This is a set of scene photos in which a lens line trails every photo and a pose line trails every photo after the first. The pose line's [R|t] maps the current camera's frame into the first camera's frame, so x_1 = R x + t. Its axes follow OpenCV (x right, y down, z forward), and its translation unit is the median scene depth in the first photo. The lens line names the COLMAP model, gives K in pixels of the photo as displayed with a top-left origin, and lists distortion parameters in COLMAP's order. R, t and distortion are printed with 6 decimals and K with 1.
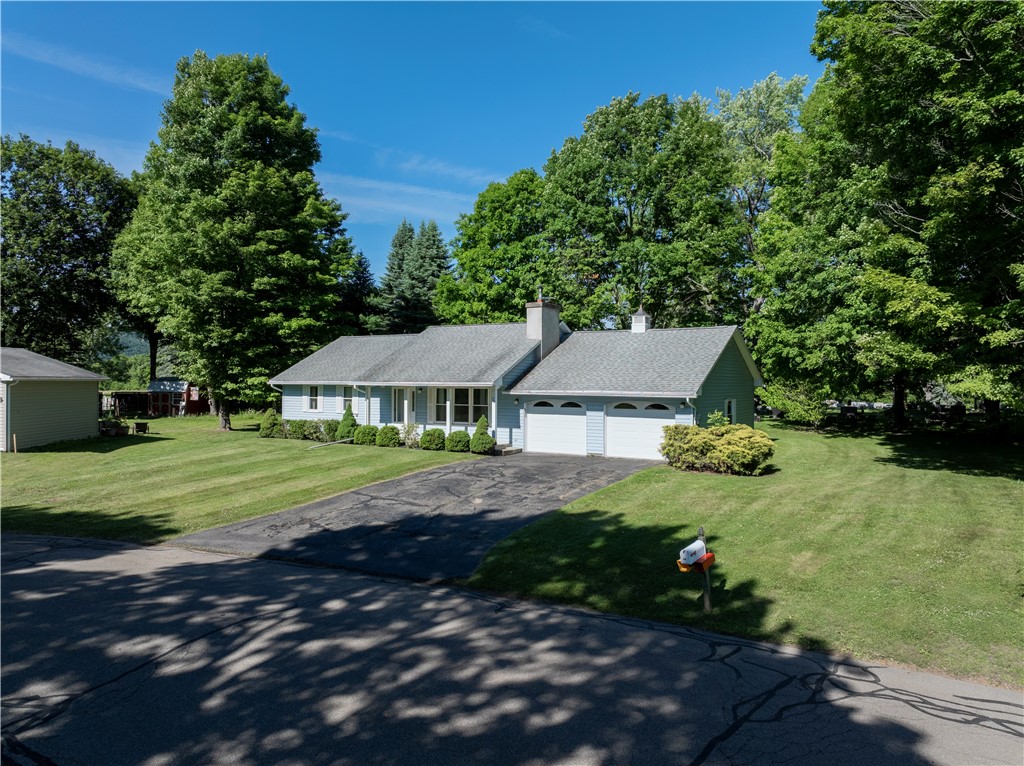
lens RADIAL K [[710.4, 0, 512.0], [0, 710.4, 383.0], [0, 0, 1]] dist [-0.066317, -0.001637]
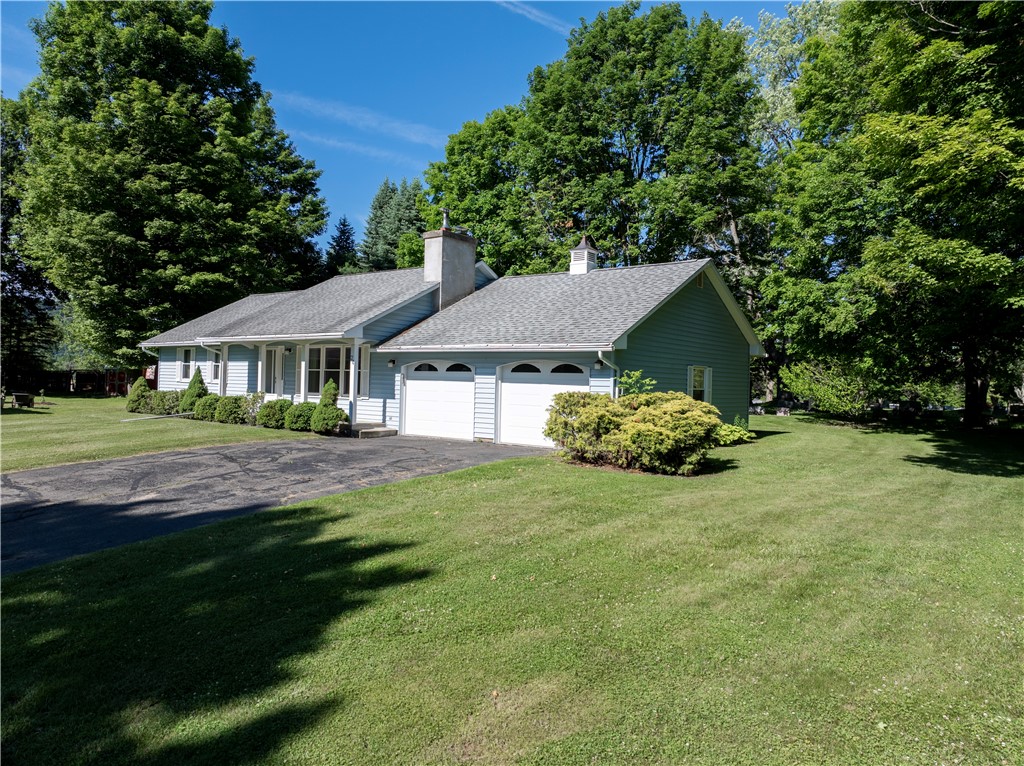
lens RADIAL K [[714.3, 0, 512.0], [0, 714.3, 383.0], [0, 0, 1]] dist [-0.063554, -0.000712]
pose [[0.995110, 0.020404, -0.096642, 0.190931], [-0.020725, 0.999783, -0.002320, 0.043420], [0.096574, 0.004311, 0.995316, 0.289196]]
